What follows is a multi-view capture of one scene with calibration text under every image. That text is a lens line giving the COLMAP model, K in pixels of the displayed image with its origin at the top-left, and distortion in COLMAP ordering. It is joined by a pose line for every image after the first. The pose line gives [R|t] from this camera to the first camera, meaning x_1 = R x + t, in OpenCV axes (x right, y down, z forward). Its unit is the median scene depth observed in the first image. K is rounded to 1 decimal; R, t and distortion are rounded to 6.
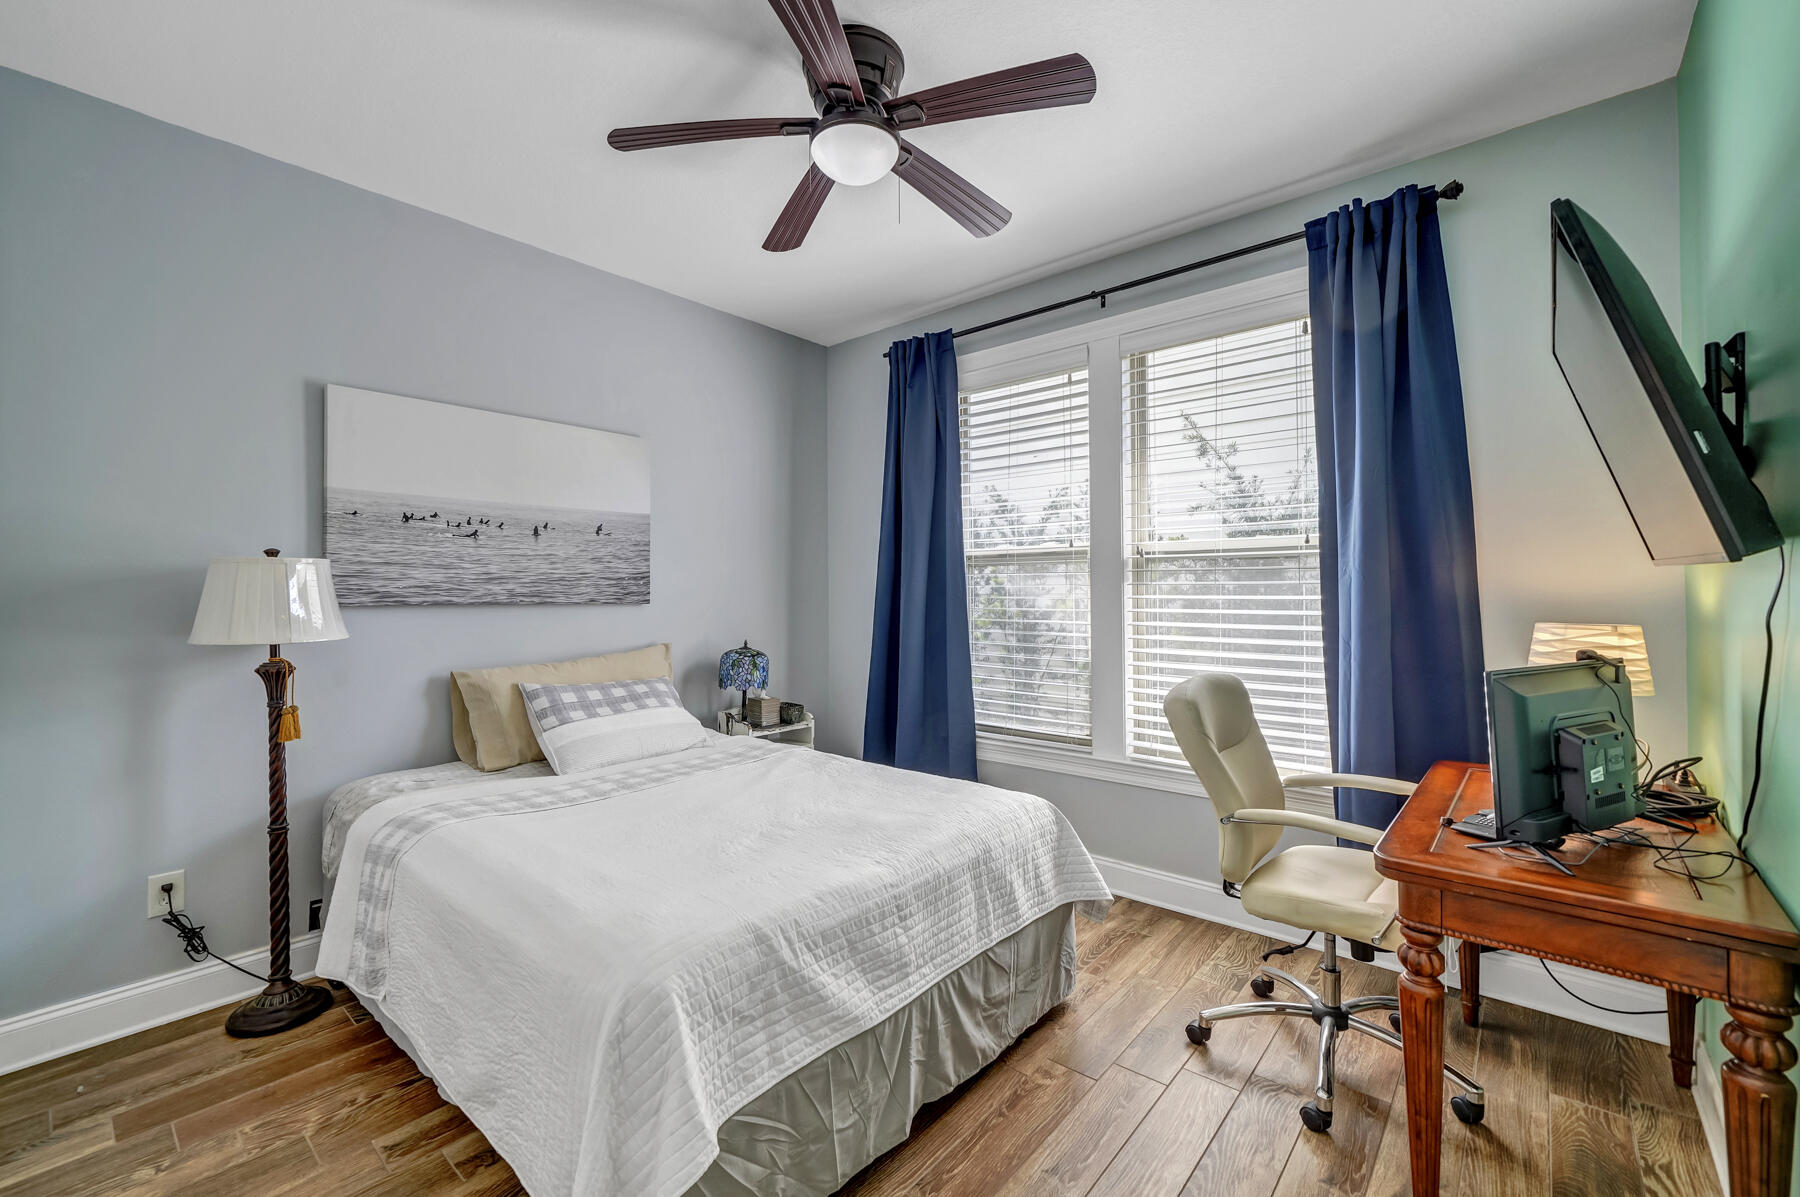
lens RADIAL K [[691.0, 0, 894.8], [0, 691.0, 596.3], [0, 0, 1]] dist [-0.007060, 0.000408]
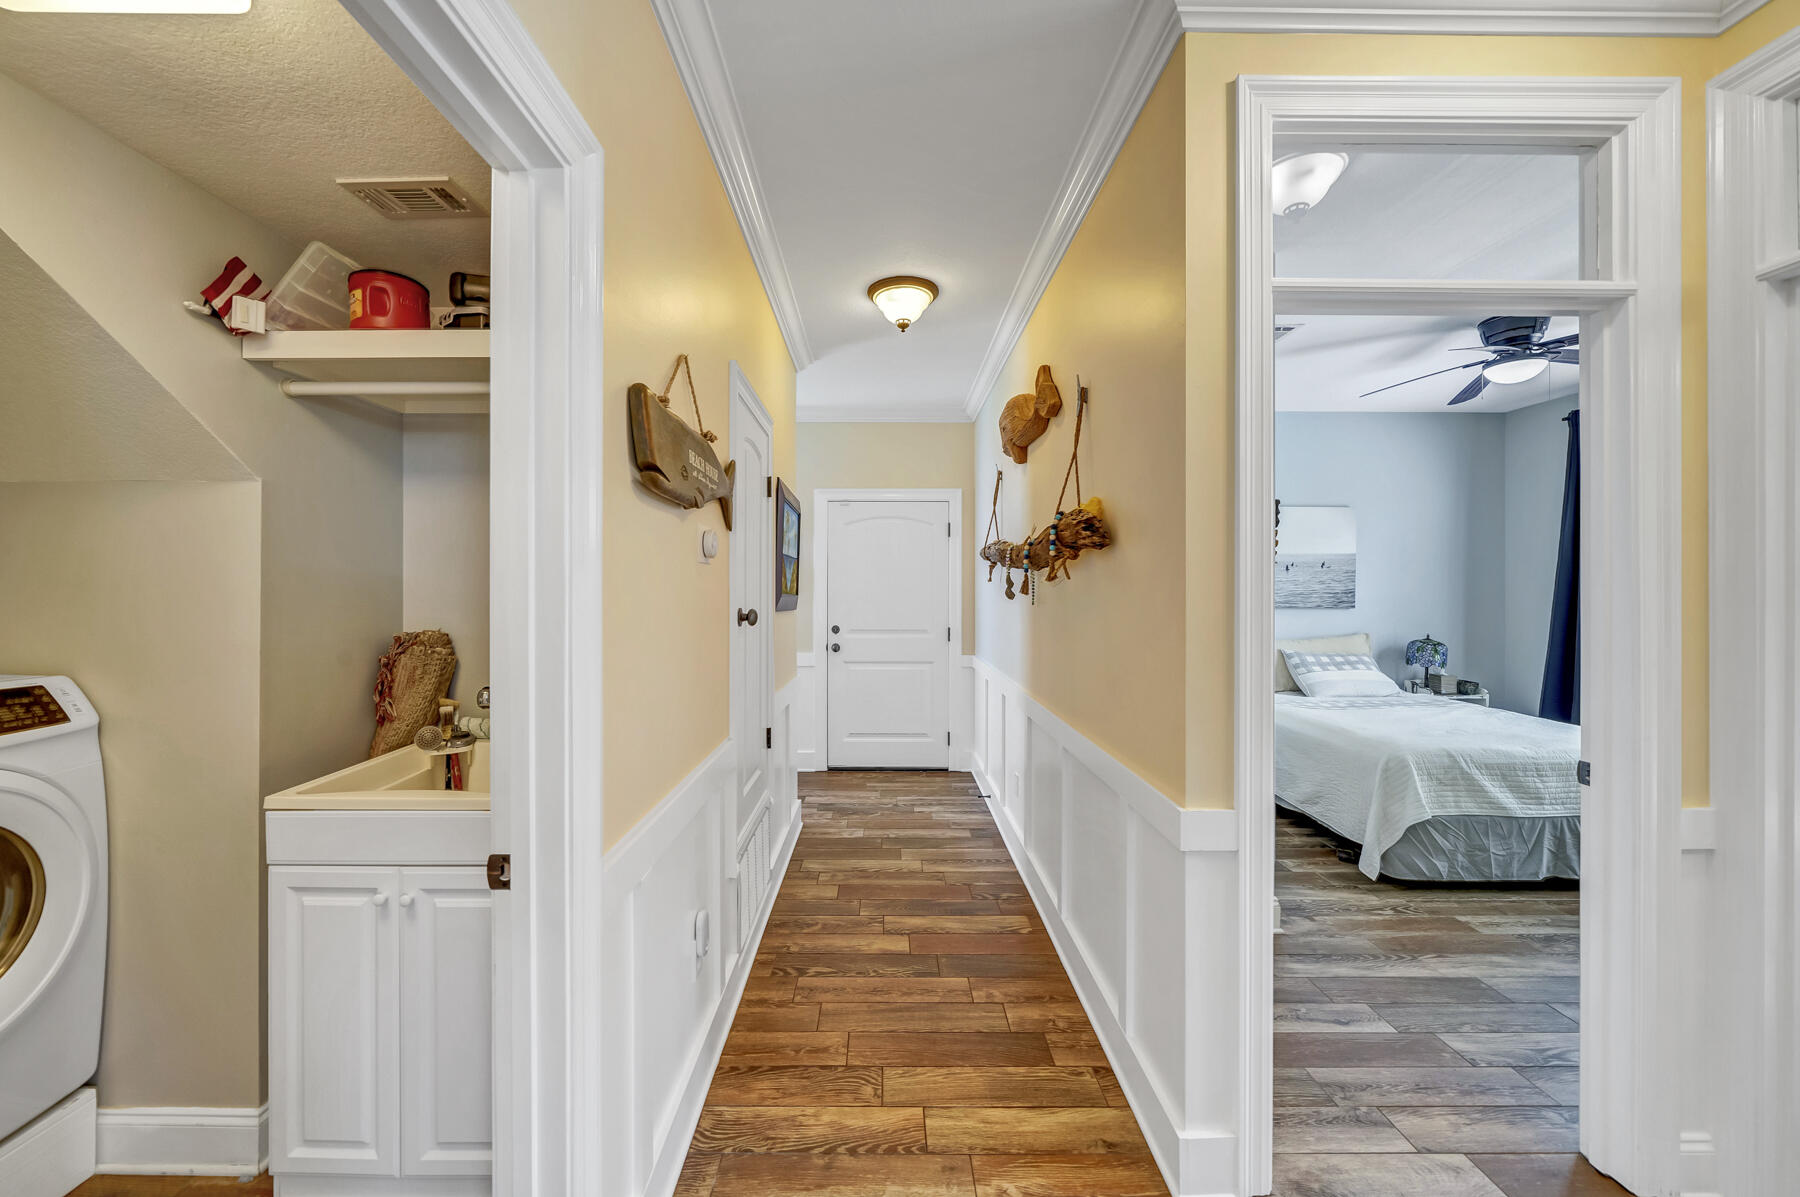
lens RADIAL K [[697.4, 0, 864.9], [0, 697.4, 594.2], [0, 0, 1]] dist [-0.002130, -0.000519]
pose [[0.650886, 0.010700, -0.759100, 0.157384], [-0.003305, 0.999931, 0.011260, -0.041961], [0.759168, -0.004820, 0.650877, -1.071572]]
